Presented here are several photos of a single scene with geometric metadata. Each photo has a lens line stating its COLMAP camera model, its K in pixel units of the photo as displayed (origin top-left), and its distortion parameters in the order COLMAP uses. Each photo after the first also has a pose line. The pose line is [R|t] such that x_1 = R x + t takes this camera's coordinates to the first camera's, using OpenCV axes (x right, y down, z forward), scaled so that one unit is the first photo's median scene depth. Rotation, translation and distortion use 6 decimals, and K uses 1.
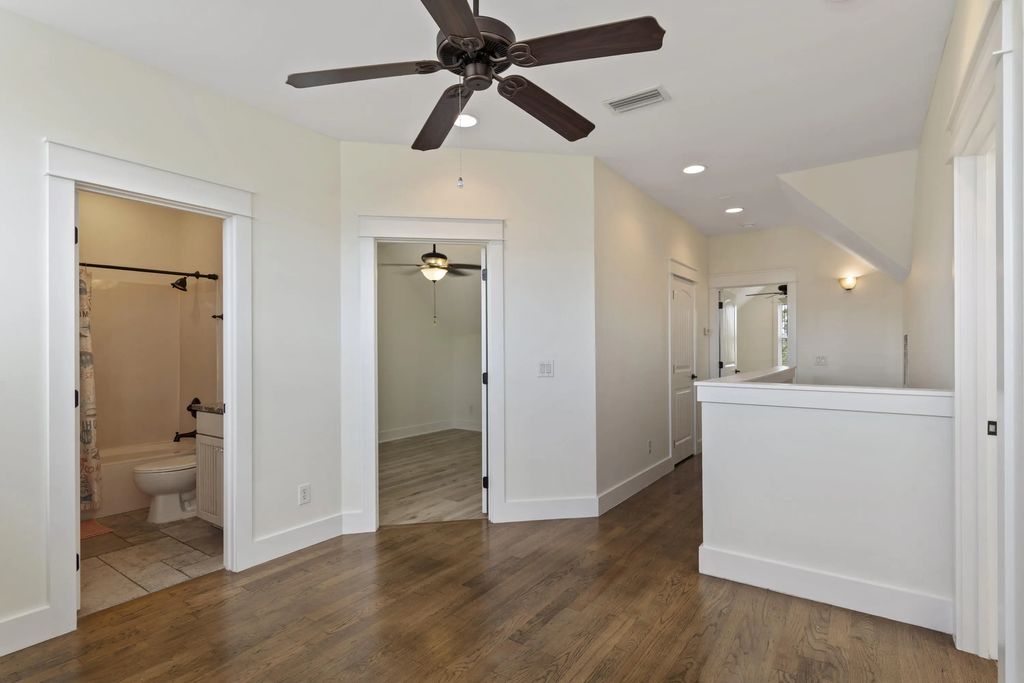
lens RADIAL K [[506.8, 0, 511.9], [0, 506.8, 345.3], [0, 0, 1]] dist [0.005203, -0.001154]
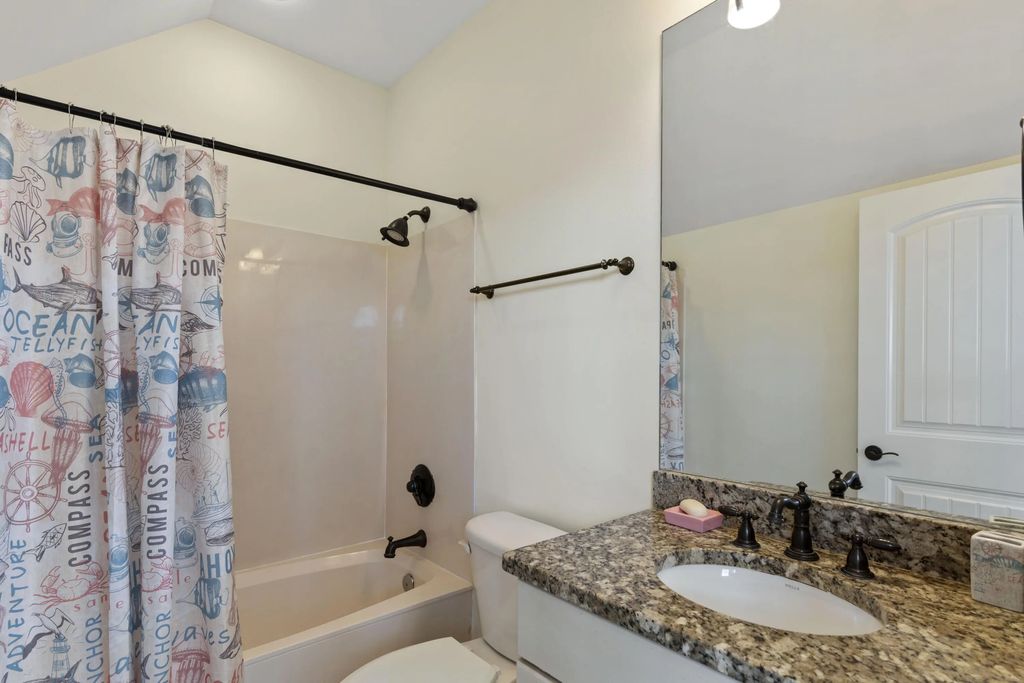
lens RADIAL K [[506.8, 0, 516.1], [0, 506.8, 366.3], [0, 0, 1]] dist [0.005203, -0.001154]
pose [[0.971684, 0.005888, -0.236210, -0.524088], [-0.005806, 0.999983, 0.001044, 0.010145], [0.236212, 0.000357, 0.971702, 0.682296]]
